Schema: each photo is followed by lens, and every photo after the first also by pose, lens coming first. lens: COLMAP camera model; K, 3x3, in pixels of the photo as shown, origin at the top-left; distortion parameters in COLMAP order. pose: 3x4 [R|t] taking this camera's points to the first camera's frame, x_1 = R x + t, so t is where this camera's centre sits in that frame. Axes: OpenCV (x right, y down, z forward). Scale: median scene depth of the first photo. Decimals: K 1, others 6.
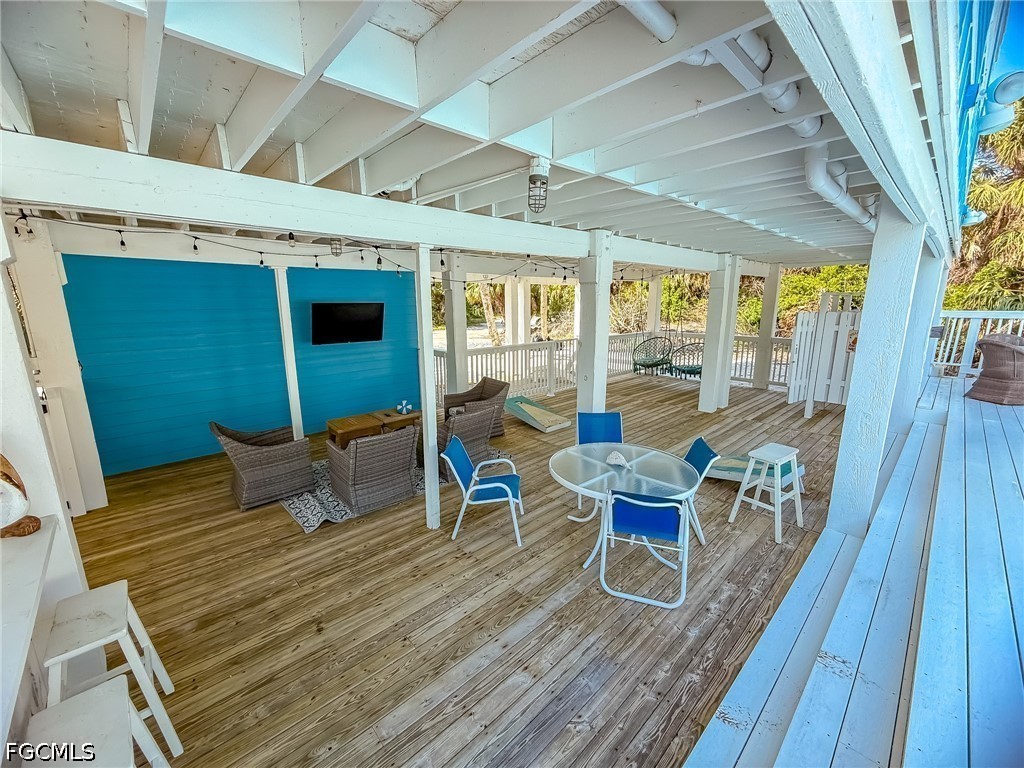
lens RADIAL K [[407.1, 0, 512.6], [0, 407.1, 383.3], [0, 0, 1]] dist [-0.001272, 0.000100]
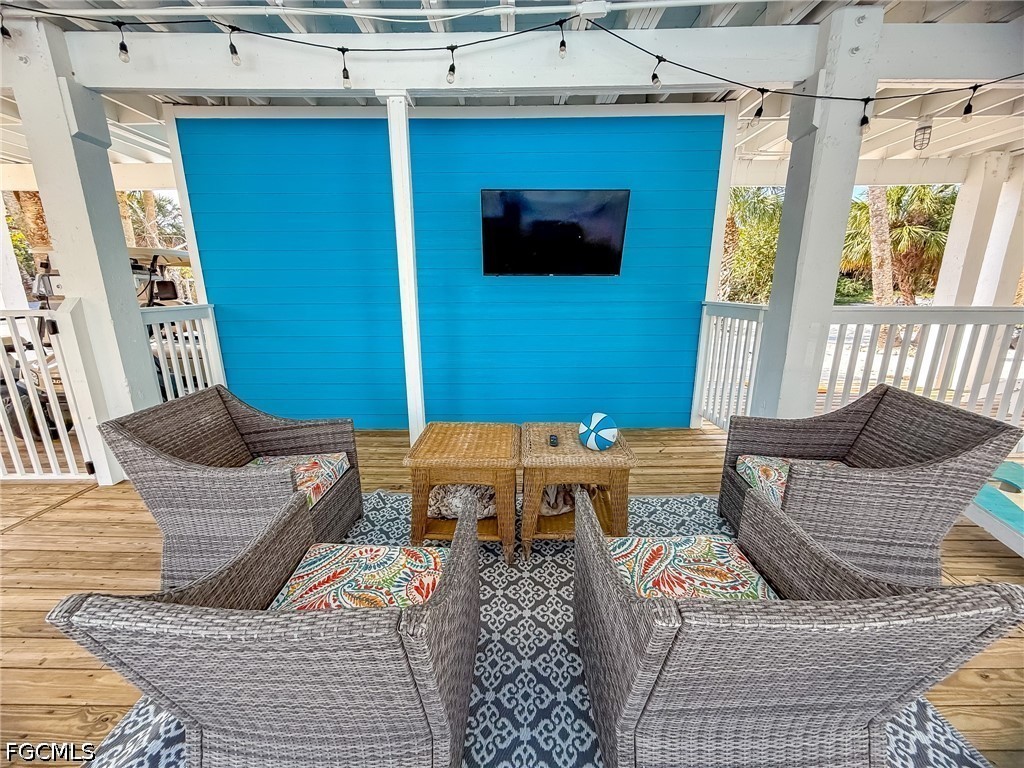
lens RADIAL K [[407.1, 0, 508.6], [0, 407.1, 381.8], [0, 0, 1]] dist [-0.001272, 0.000100]
pose [[0.720873, 0.164705, -0.673211, -0.081717], [-0.138057, 0.986010, 0.093402, -0.009168], [0.679177, 0.025611, 0.733527, 0.674261]]
